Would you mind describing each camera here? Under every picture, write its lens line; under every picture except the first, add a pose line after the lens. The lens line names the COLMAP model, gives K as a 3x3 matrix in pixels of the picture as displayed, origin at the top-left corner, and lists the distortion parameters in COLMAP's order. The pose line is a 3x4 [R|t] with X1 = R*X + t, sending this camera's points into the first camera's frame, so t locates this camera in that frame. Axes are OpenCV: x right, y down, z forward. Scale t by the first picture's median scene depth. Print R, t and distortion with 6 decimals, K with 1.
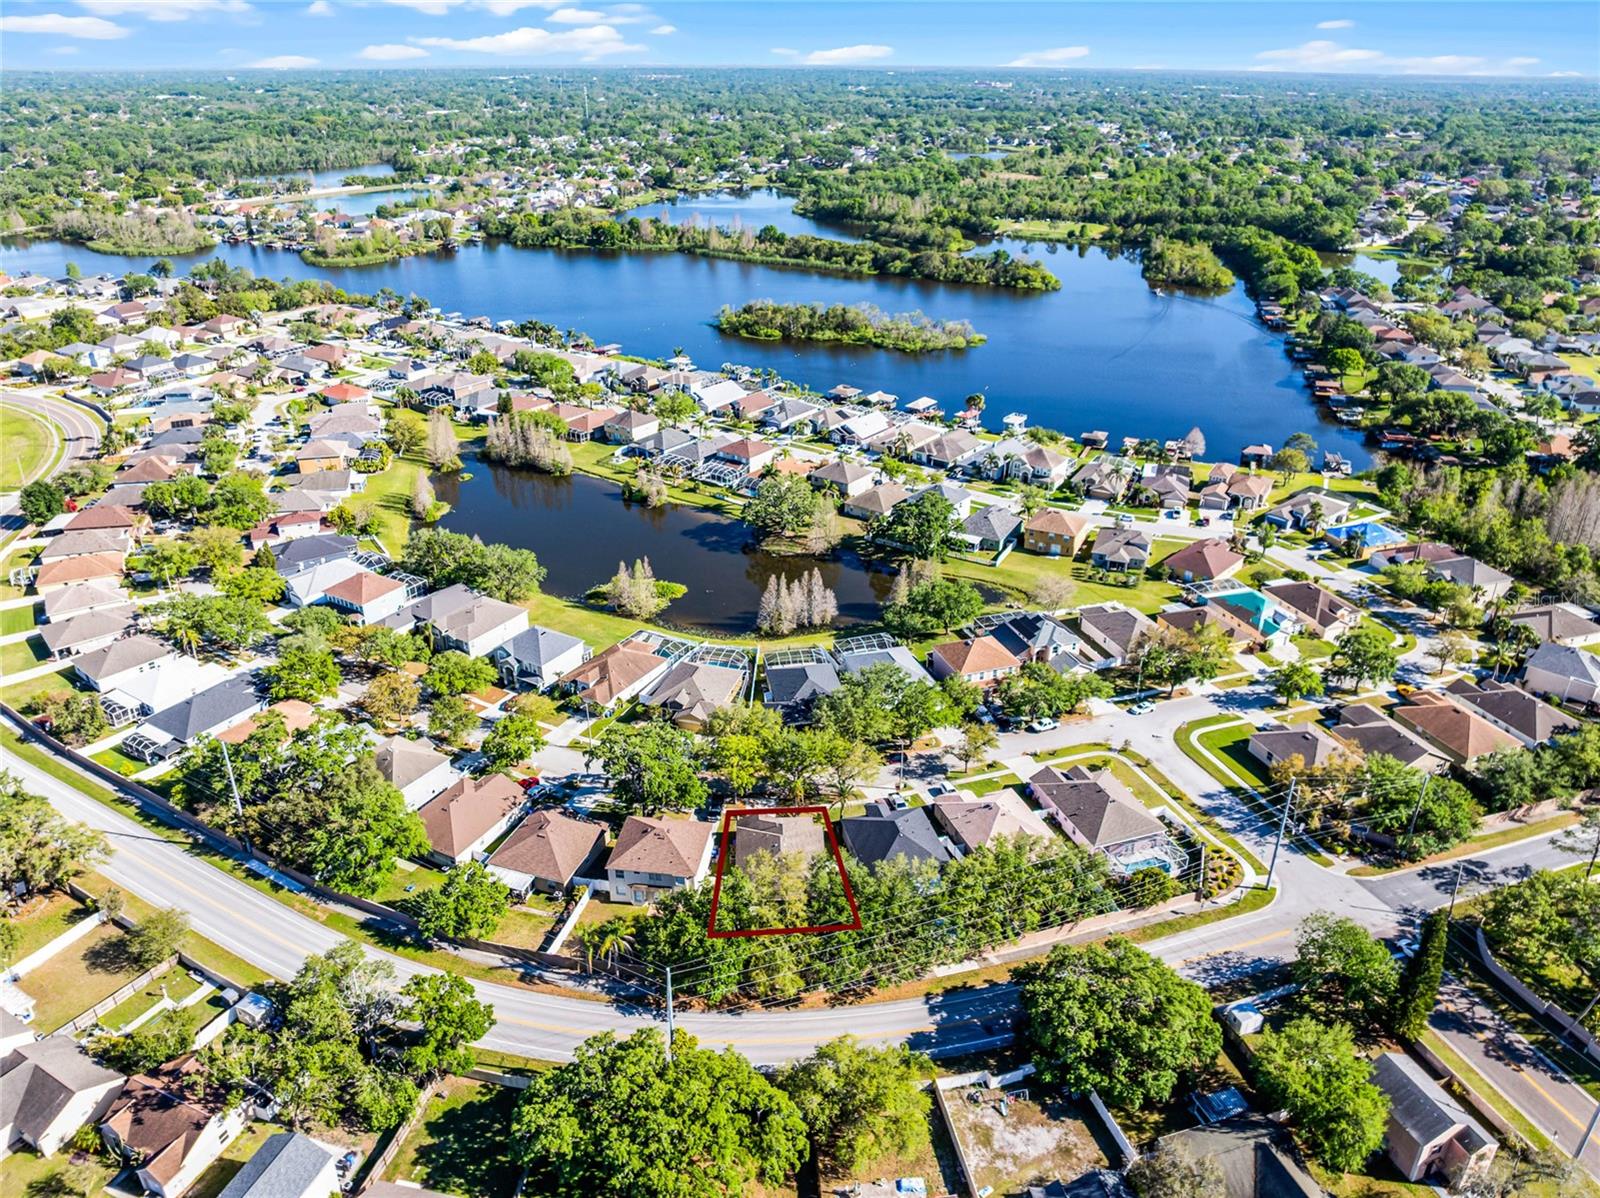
lens RADIAL K [[1132.0, 0, 800.6], [0, 1132.0, 588.9], [0, 0, 1]] dist [-0.042893, -0.004348]
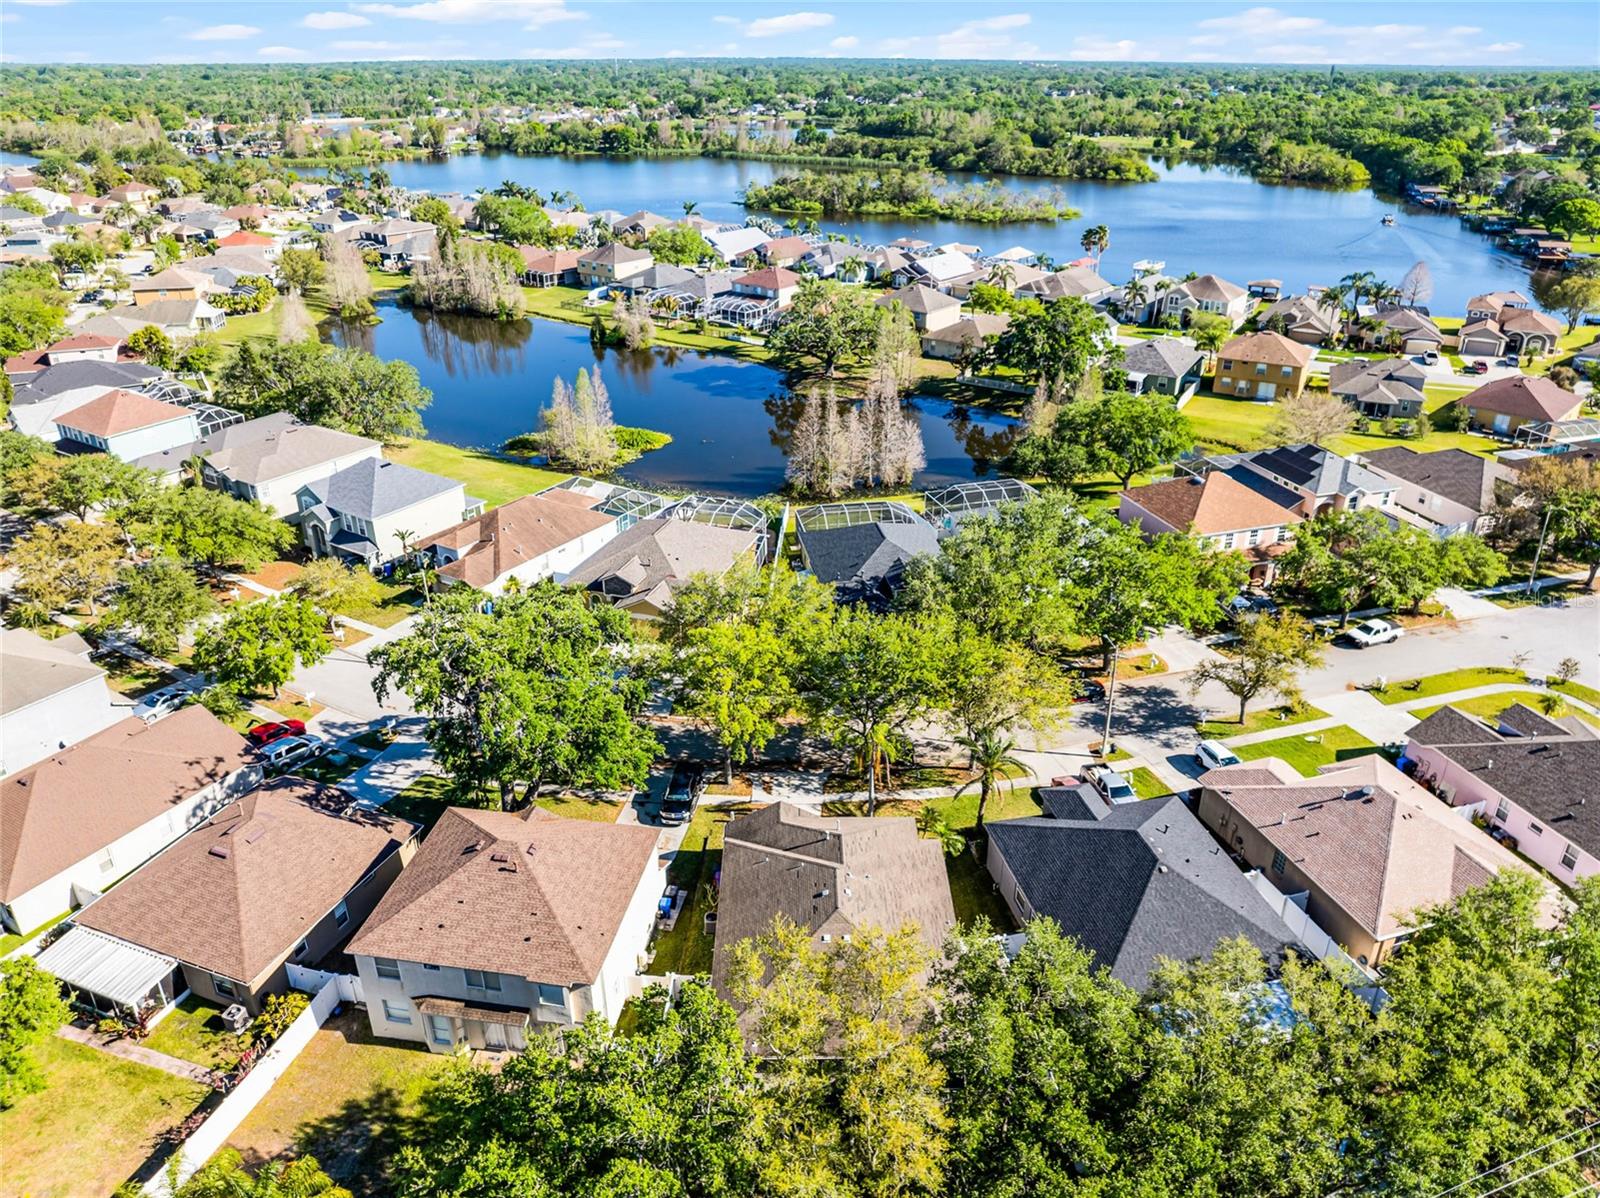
lens RADIAL K [[1132.0, 0, 800.6], [0, 1132.0, 588.9], [0, 0, 1]] dist [-0.042893, -0.004348]
pose [[0.999512, 0.009817, -0.029658, -0.014785], [-0.009762, 0.999950, 0.001984, 0.094834], [0.029676, -0.001694, 0.999558, 0.471748]]
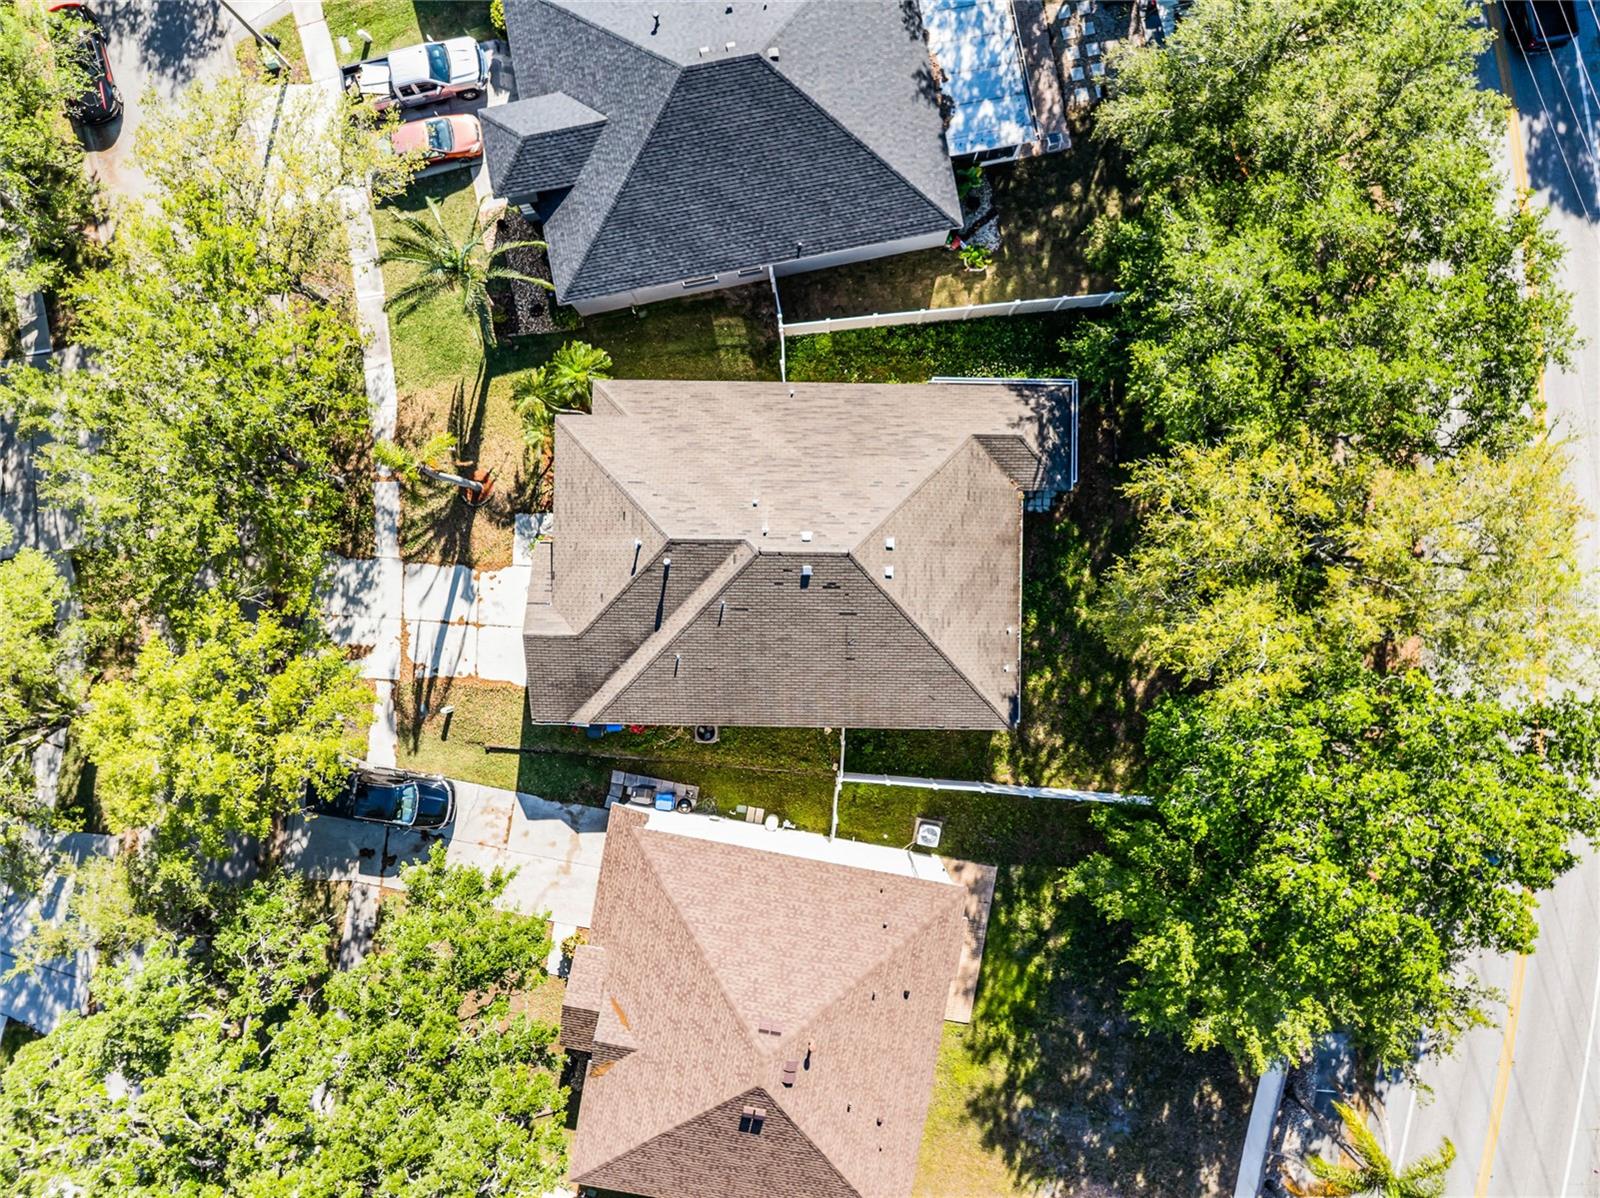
lens RADIAL K [[1132.0, 0, 800.6], [0, 1132.0, 588.9], [0, 0, 1]] dist [-0.042893, -0.004348]
pose [[0.051421, -0.998677, -0.000633, -0.019128], [0.417740, 0.020933, 0.908326, 0.001793], [-0.907110, -0.046971, 0.418263, 0.669633]]
